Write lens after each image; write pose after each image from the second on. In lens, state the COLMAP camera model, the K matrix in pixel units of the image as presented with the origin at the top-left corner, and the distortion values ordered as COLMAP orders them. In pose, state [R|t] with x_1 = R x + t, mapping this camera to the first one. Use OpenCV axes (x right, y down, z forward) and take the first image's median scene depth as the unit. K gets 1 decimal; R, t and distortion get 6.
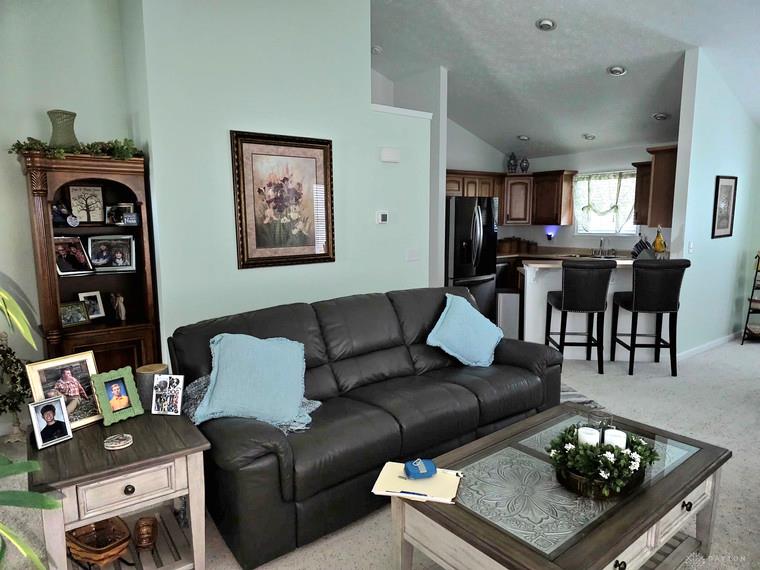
lens RADIAL K [[507.1, 0, 380.0], [0, 507.1, 285.0], [0, 0, 1]] dist [0.089631, -0.085778]
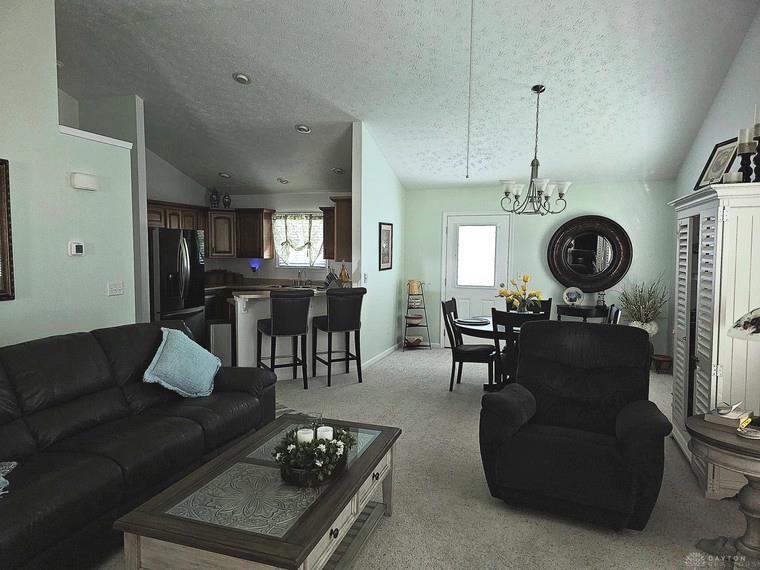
lens RADIAL K [[507.1, 0, 380.0], [0, 507.1, 285.0], [0, 0, 1]] dist [0.089631, -0.085778]
pose [[0.841023, -0.022464, 0.540533, -0.042198], [0.055221, 0.997484, -0.044466, 0.001409], [-0.538174, 0.067246, 0.840147, -0.060010]]
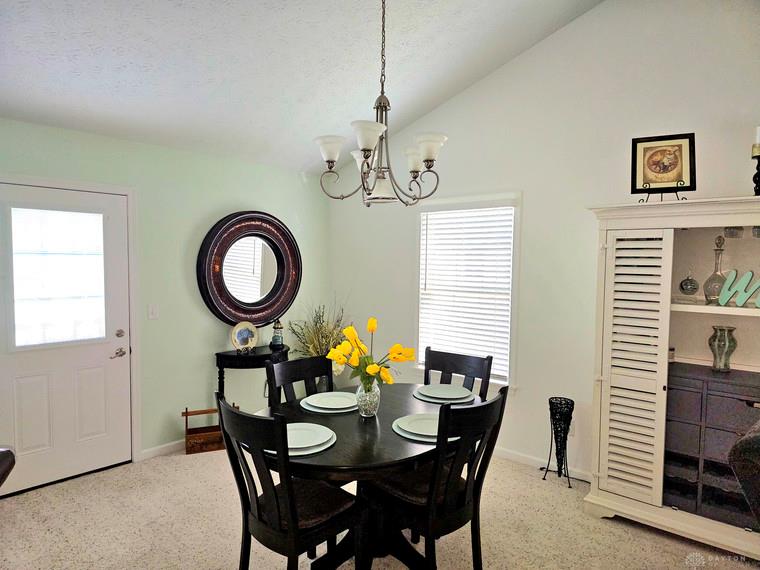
lens RADIAL K [[507.1, 0, 380.0], [0, 507.1, 285.0], [0, 0, 1]] dist [0.089631, -0.085778]
pose [[-0.157529, -0.051586, 0.986166, 0.344263], [0.122169, 0.989945, 0.071299, -0.166822], [-0.979928, 0.131711, -0.149643, 0.996800]]
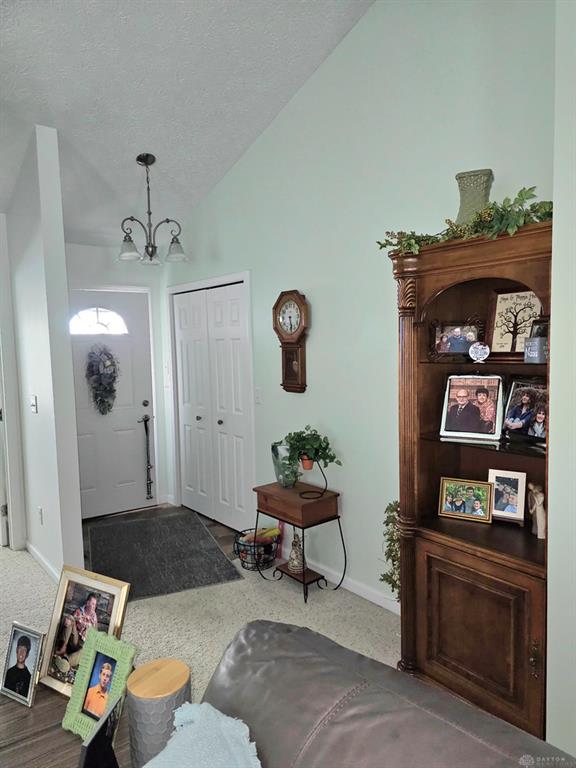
lens RADIAL K [[512.5, 0, 288.0], [0, 512.5, 384.0], [0, 0, 1]] dist [0.089631, -0.085778]
pose [[0.024303, 0.086752, -0.995933, 0.012573], [-0.106207, 0.990814, 0.083715, -0.103690], [0.994047, 0.103741, 0.033293, 0.696859]]
